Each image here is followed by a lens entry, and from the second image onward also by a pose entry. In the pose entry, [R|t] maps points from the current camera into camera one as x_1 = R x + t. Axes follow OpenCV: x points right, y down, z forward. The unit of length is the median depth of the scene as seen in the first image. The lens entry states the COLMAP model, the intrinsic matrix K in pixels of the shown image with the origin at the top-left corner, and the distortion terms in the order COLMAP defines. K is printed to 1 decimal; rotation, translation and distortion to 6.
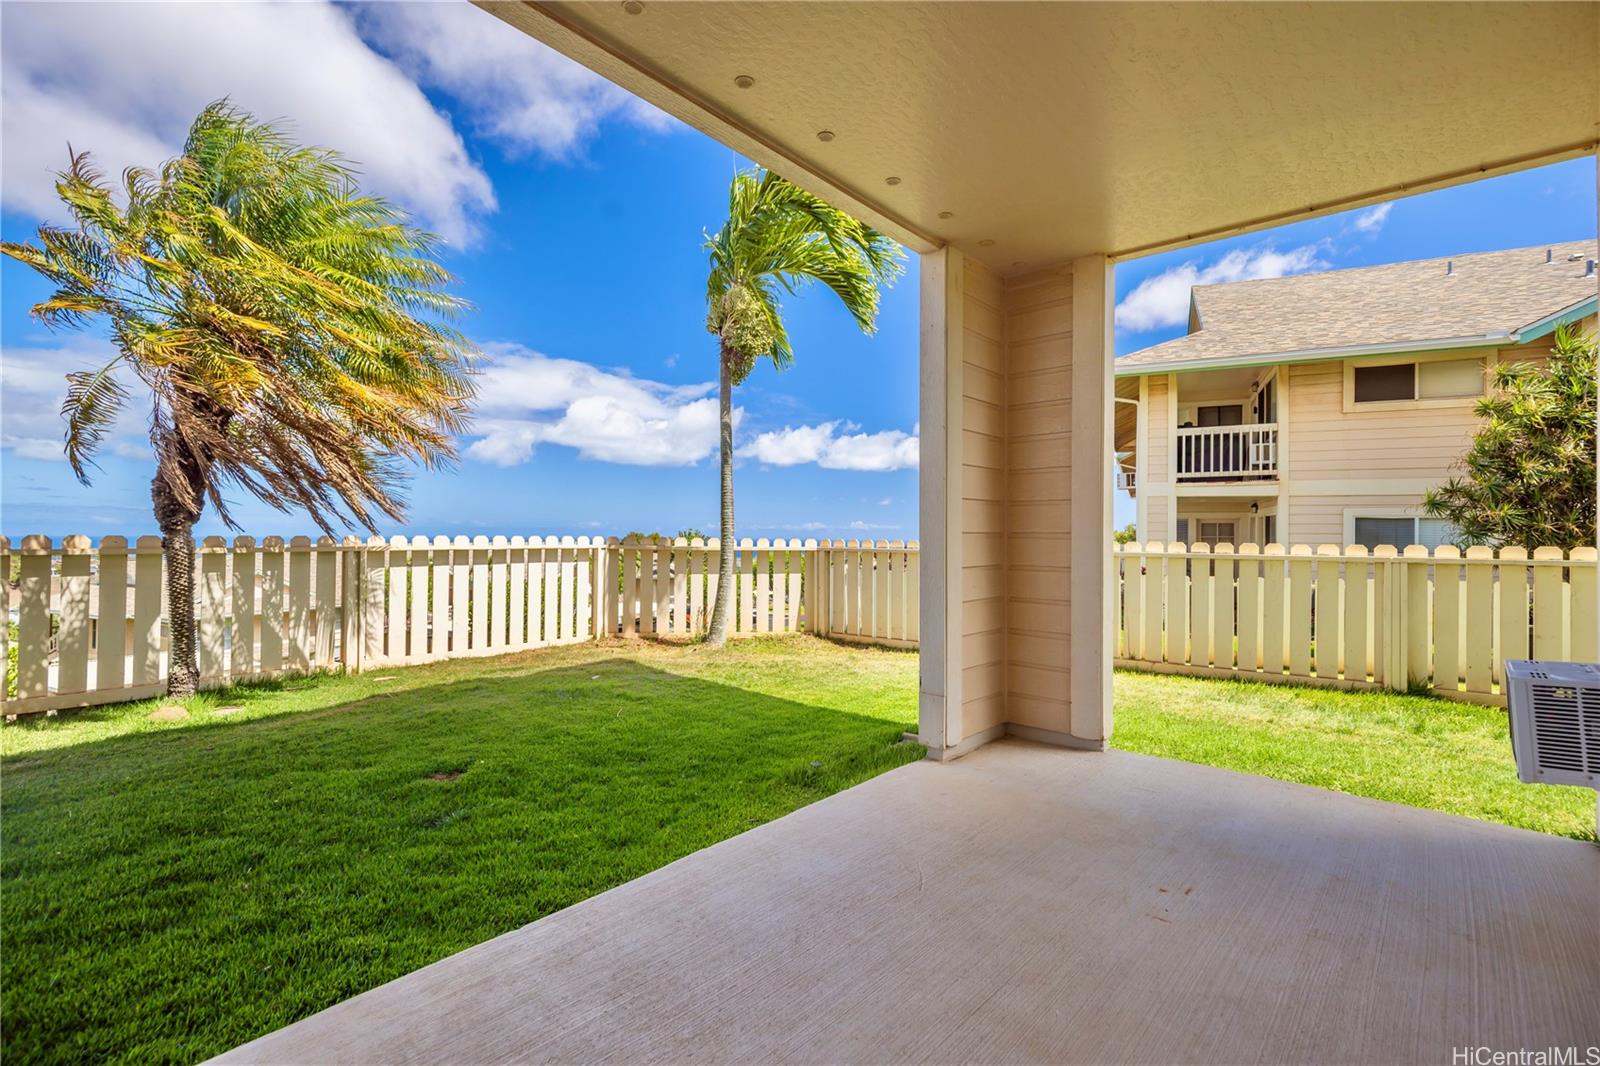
lens RADIAL K [[715.4, 0, 812.4], [0, 715.4, 529.1], [0, 0, 1]] dist [0.009012, -0.000282]
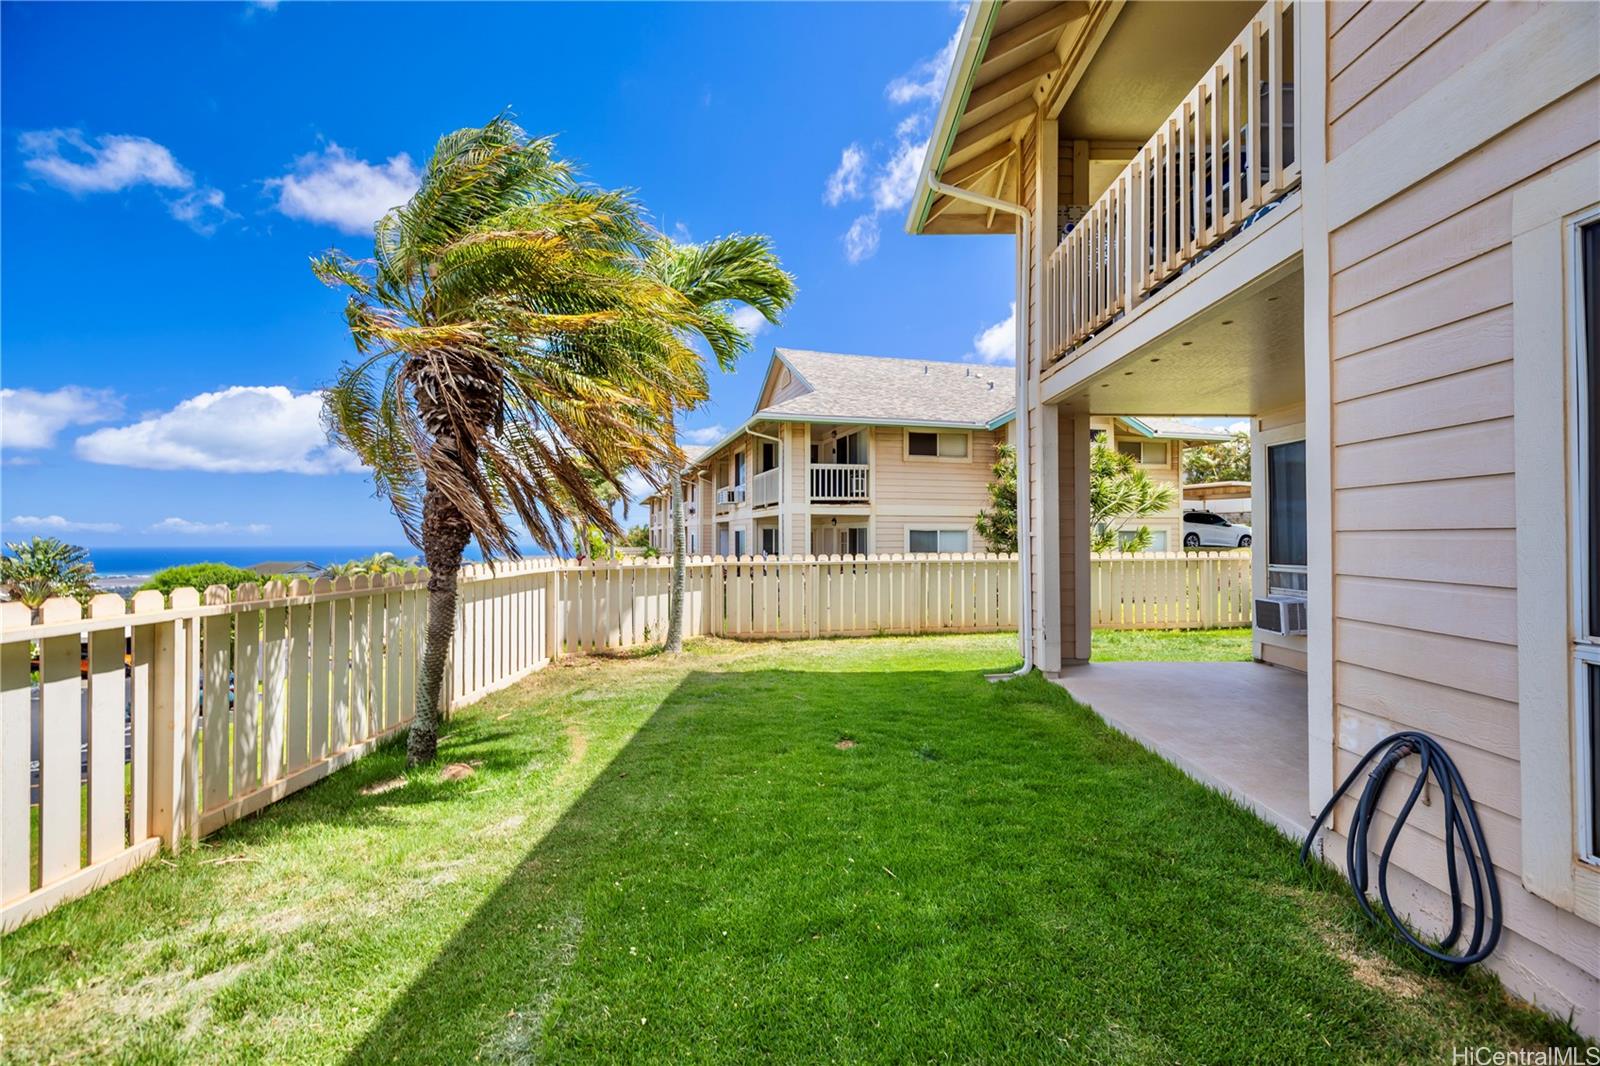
lens RADIAL K [[715.4, 0, 812.4], [0, 715.4, 529.1], [0, 0, 1]] dist [0.009012, -0.000282]
pose [[0.744042, -0.000360, 0.668133, -0.402455], [0.001185, 0.999999, -0.000781, -0.017412], [-0.668132, 0.001373, 0.744042, 0.004225]]
